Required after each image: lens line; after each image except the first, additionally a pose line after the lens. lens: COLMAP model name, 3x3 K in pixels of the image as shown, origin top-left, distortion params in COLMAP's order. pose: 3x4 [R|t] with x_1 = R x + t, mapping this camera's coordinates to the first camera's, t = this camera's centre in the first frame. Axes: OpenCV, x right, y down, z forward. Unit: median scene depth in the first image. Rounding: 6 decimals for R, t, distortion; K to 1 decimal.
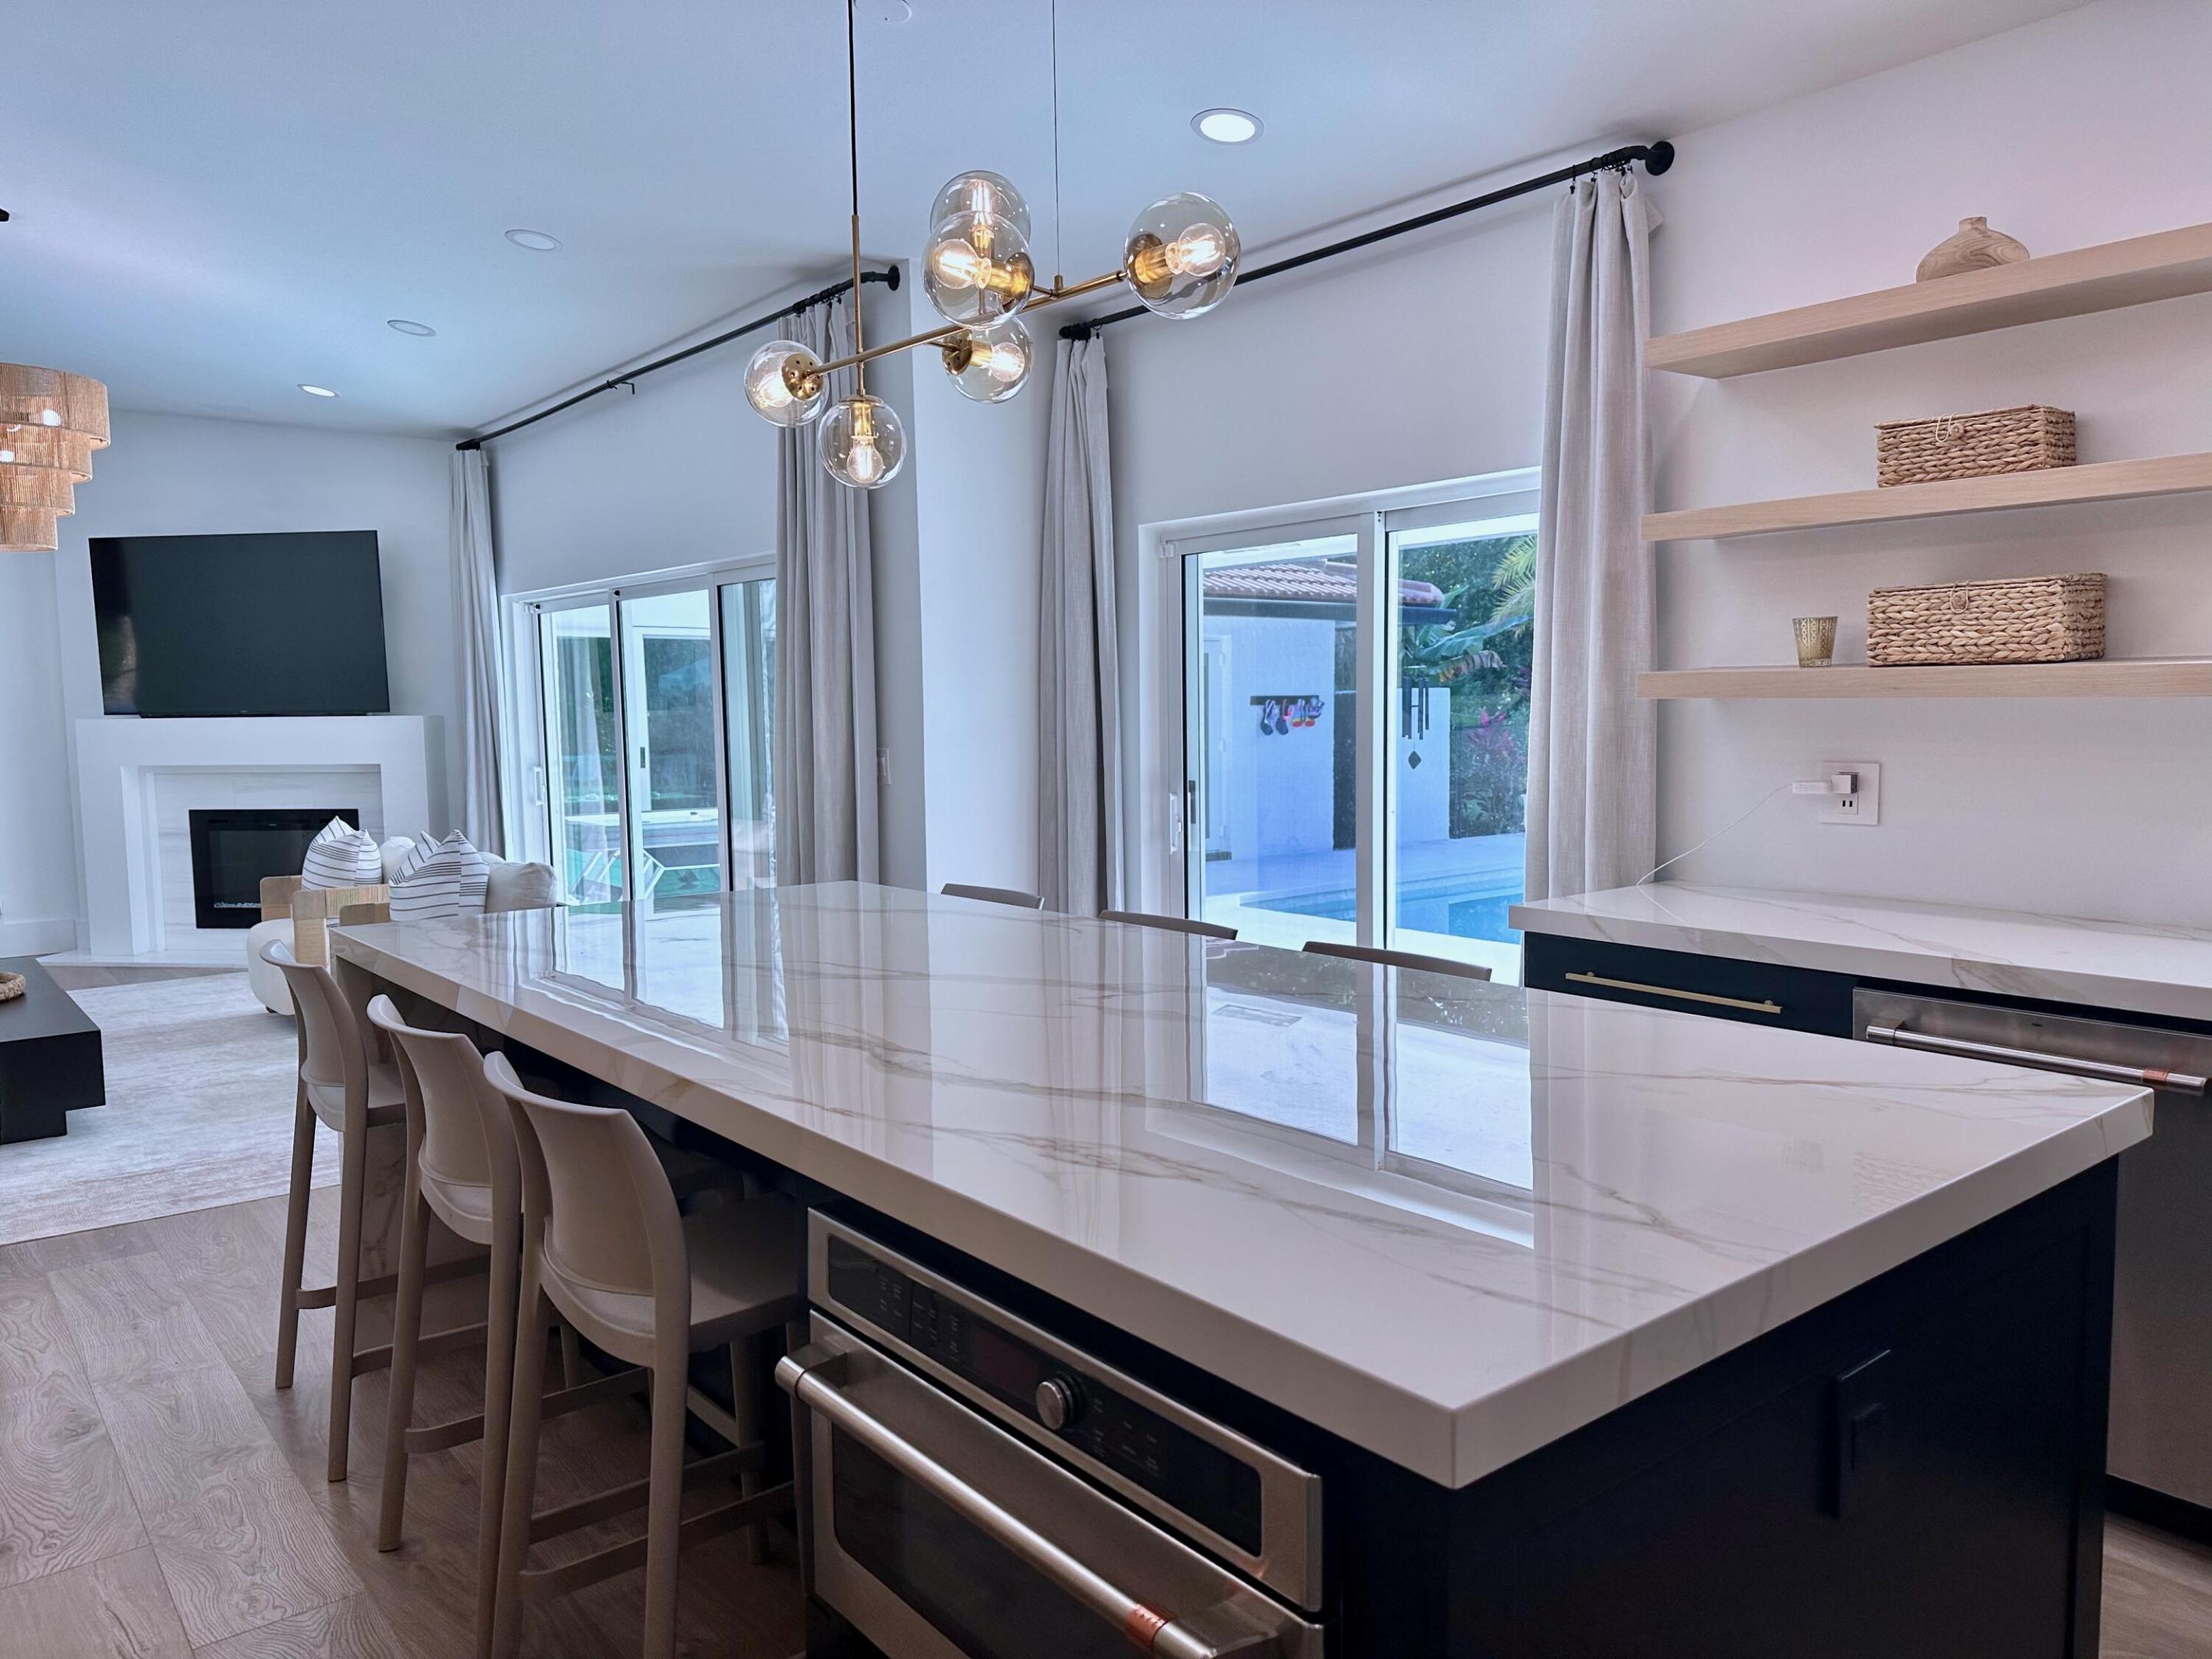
lens RADIAL K [[1548.5, 0, 1106.0], [0, 1548.5, 829.5], [0, 0, 1]] dist [0.059109, -0.066521]
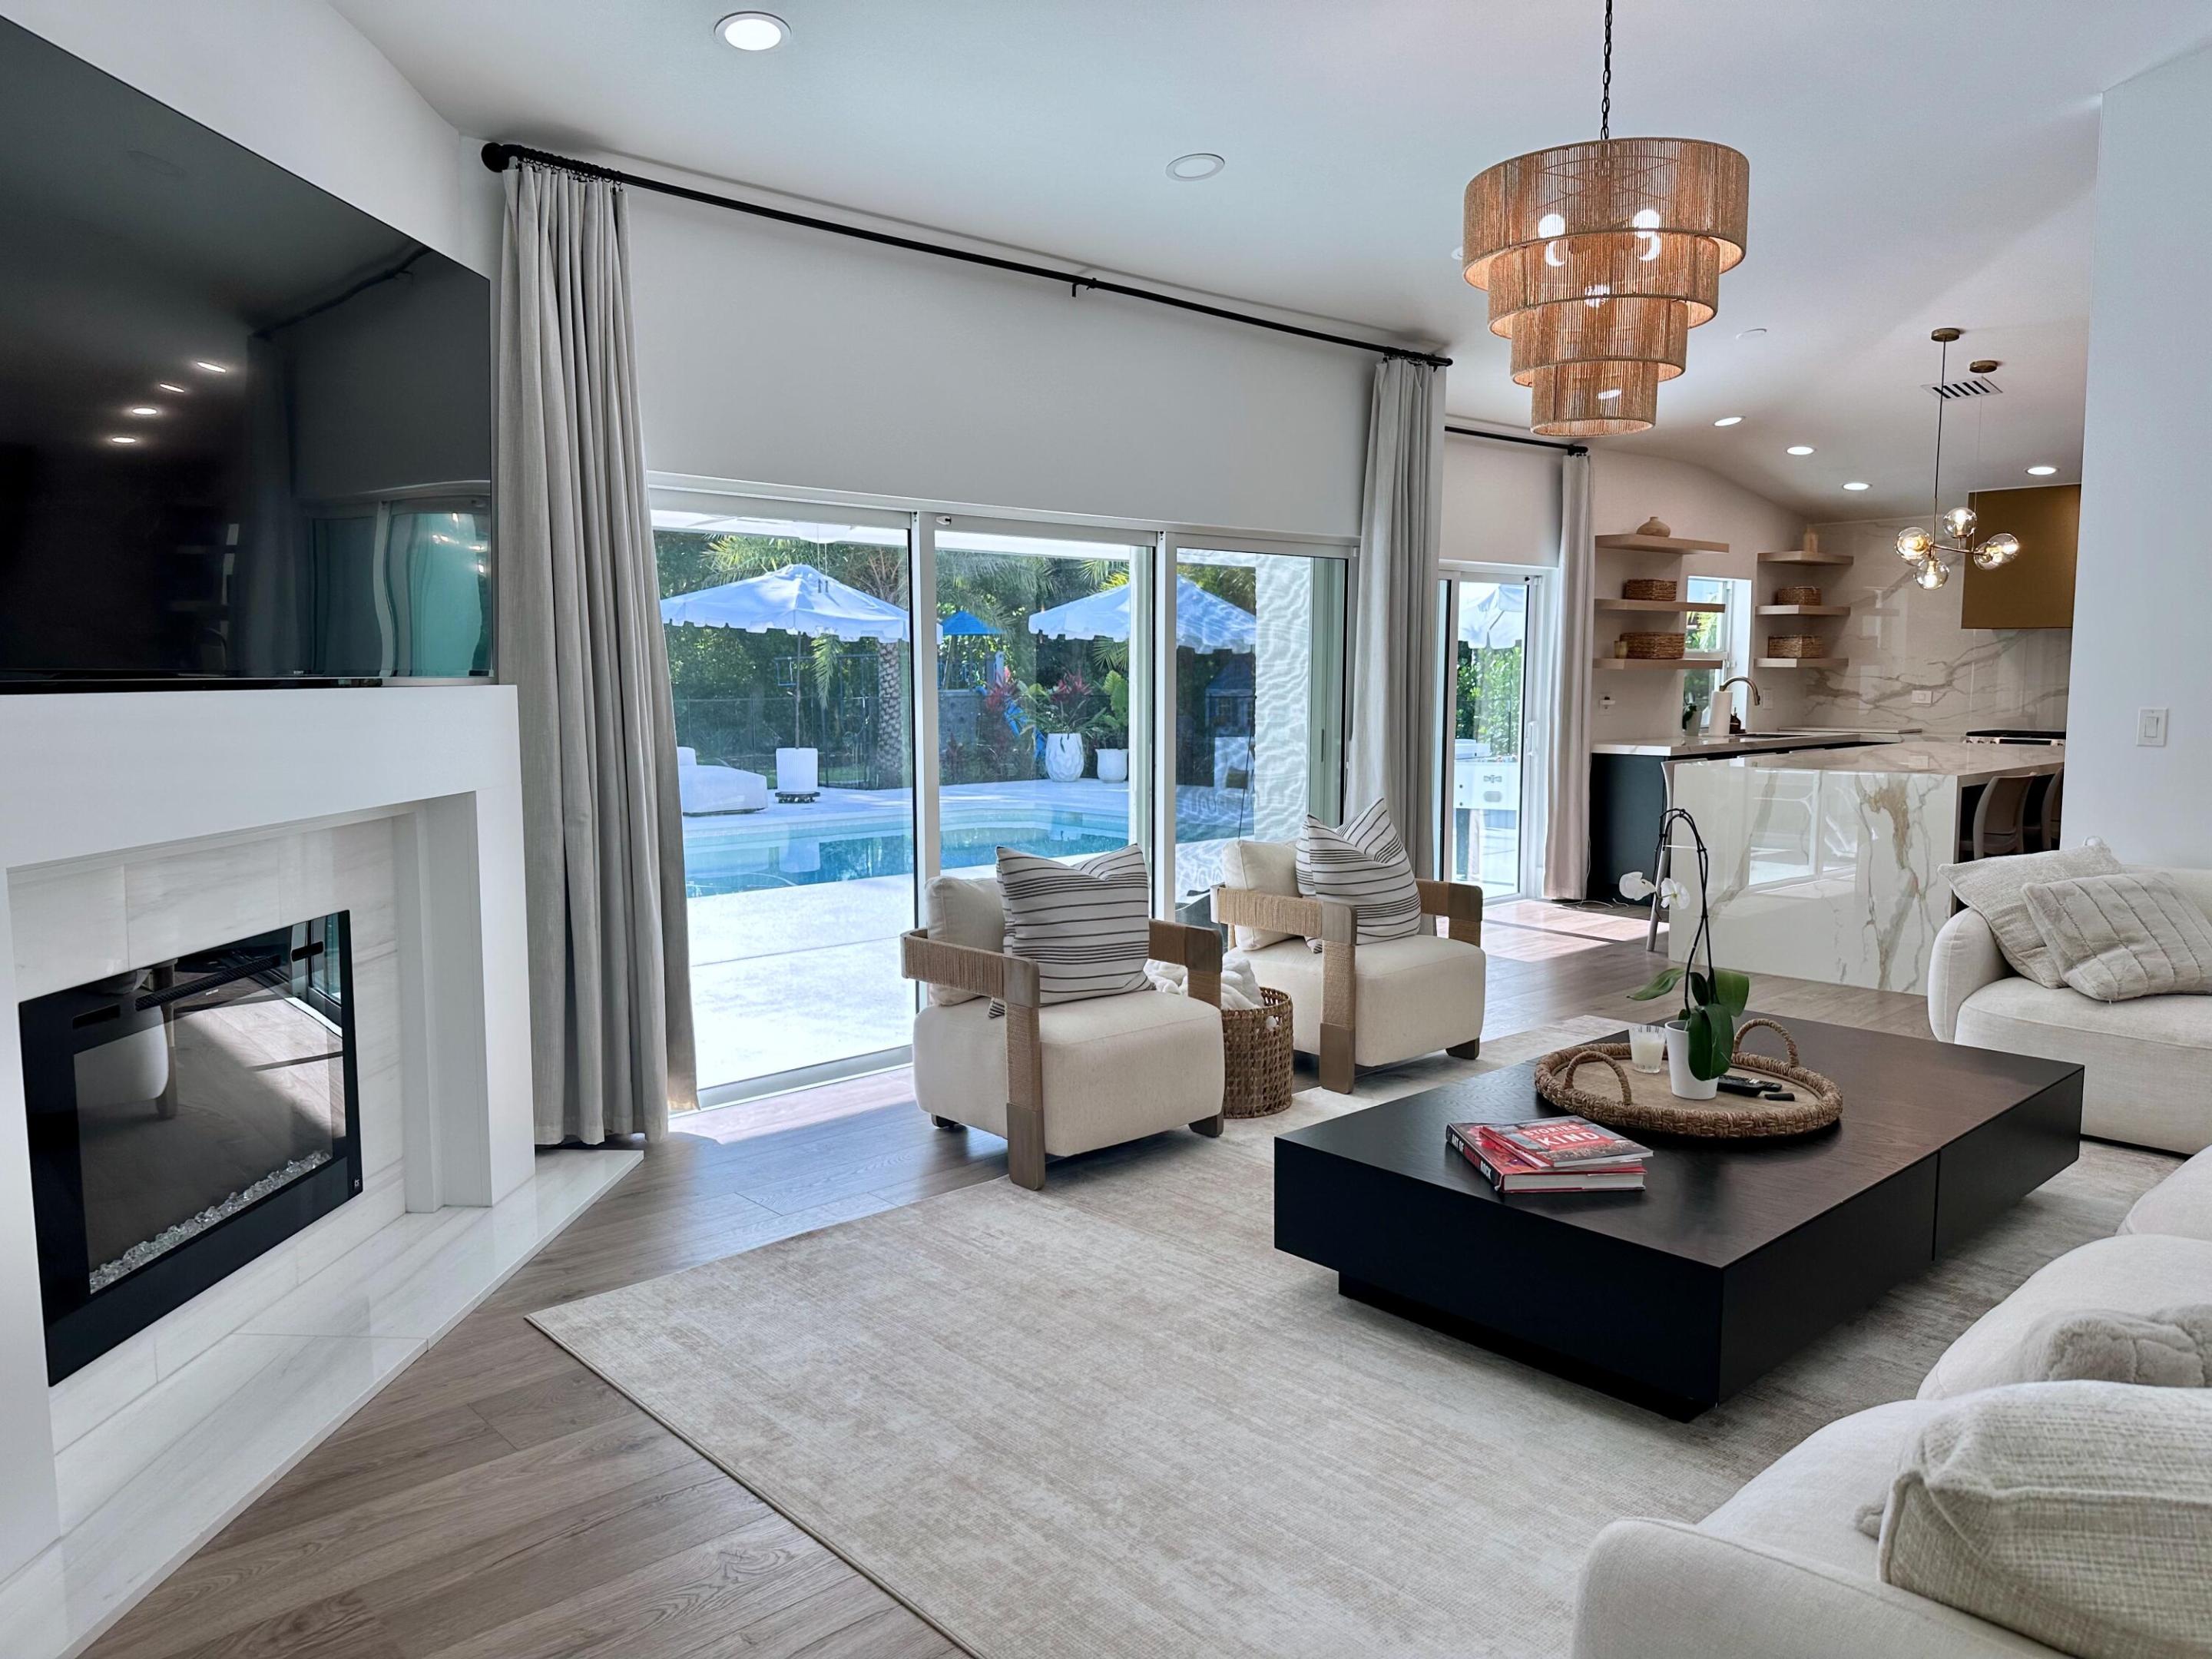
lens RADIAL K [[1548.5, 0, 1106.0], [0, 1548.5, 829.5], [0, 0, 1]] dist [0.059109, -0.066521]
pose [[-0.068057, -0.095054, 0.993143, -2.443749], [0.085213, 0.991260, 0.100713, -0.173030], [-0.994036, 0.091483, -0.059362, 2.247945]]
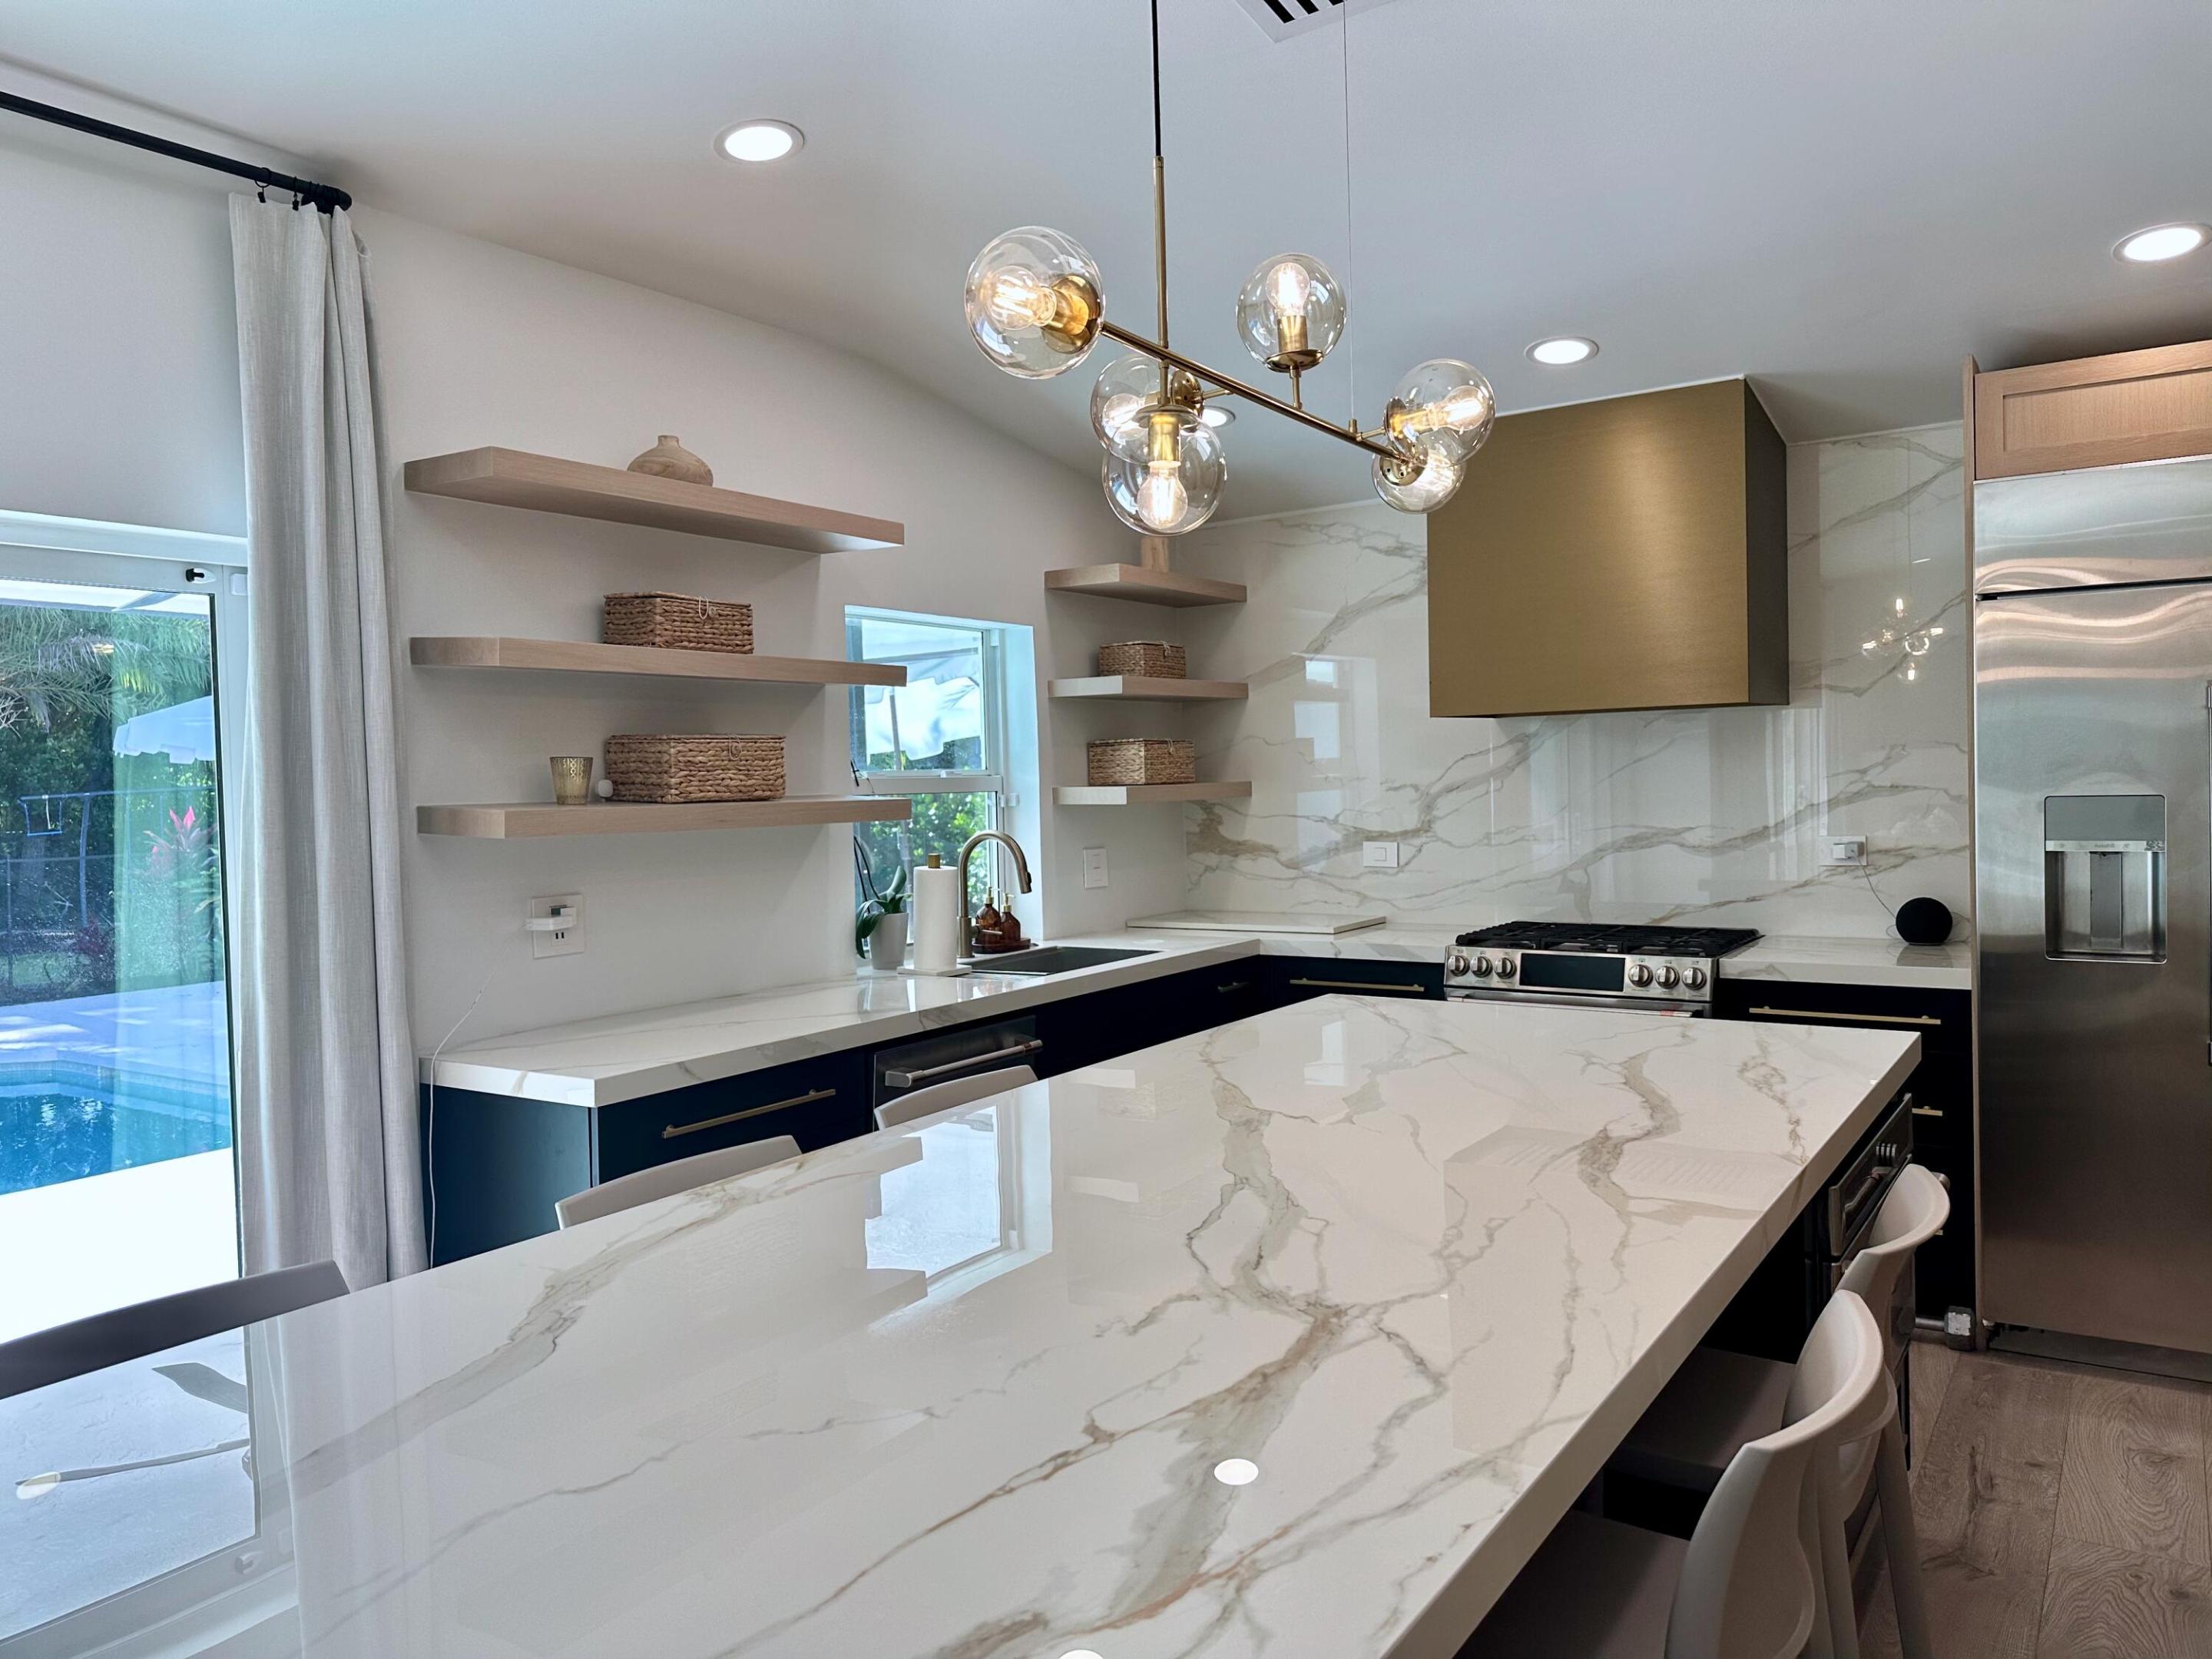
lens RADIAL K [[1548.5, 0, 1106.0], [0, 1548.5, 829.5], [0, 0, 1]] dist [0.059109, -0.066521]
pose [[-0.297676, -0.007243, 0.954640, -0.676830], [0.112510, 0.992736, 0.042614, -0.097189], [-0.948014, 0.120092, -0.294699, 1.030496]]
